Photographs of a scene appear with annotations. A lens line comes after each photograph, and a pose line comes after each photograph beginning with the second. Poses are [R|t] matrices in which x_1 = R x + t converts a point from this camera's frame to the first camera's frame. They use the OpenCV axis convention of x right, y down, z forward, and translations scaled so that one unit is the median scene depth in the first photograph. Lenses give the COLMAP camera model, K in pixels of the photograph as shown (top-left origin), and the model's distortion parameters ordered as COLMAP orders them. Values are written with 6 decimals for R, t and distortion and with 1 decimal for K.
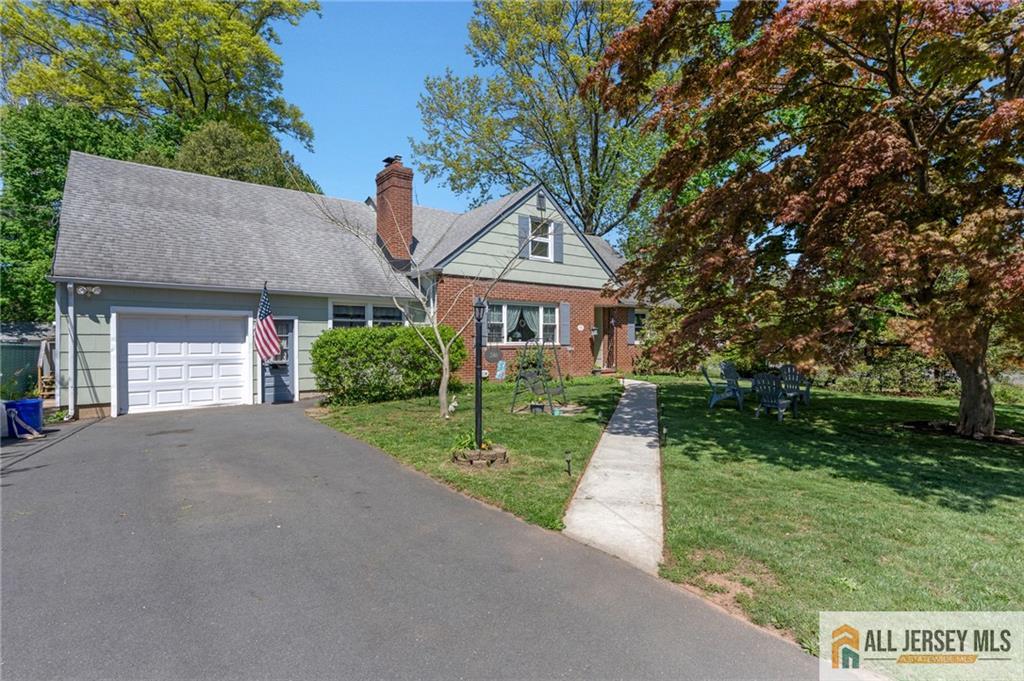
lens RADIAL K [[398.2, 0, 508.9], [0, 398.2, 332.8], [0, 0, 1]] dist [-0.002640, -0.000086]
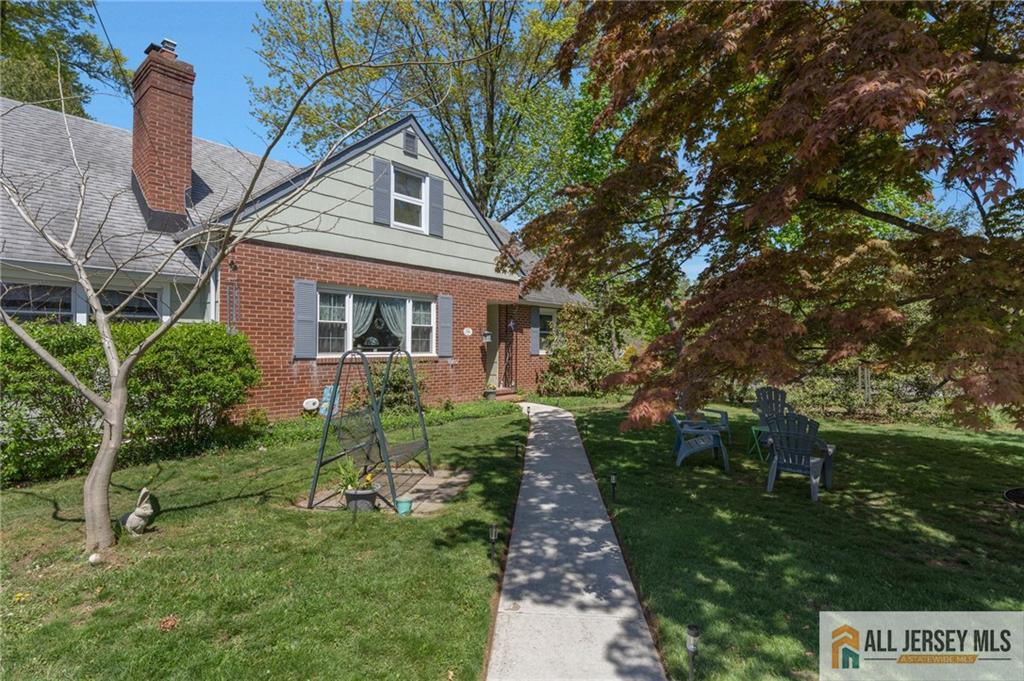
lens RADIAL K [[398.2, 0, 508.9], [0, 398.2, 332.8], [0, 0, 1]] dist [-0.002640, -0.000086]
pose [[0.966527, 0.010495, 0.256350, 0.071414], [-0.005130, 0.999754, -0.021589, 0.003952], [-0.256514, 0.019551, 0.966343, 0.307823]]
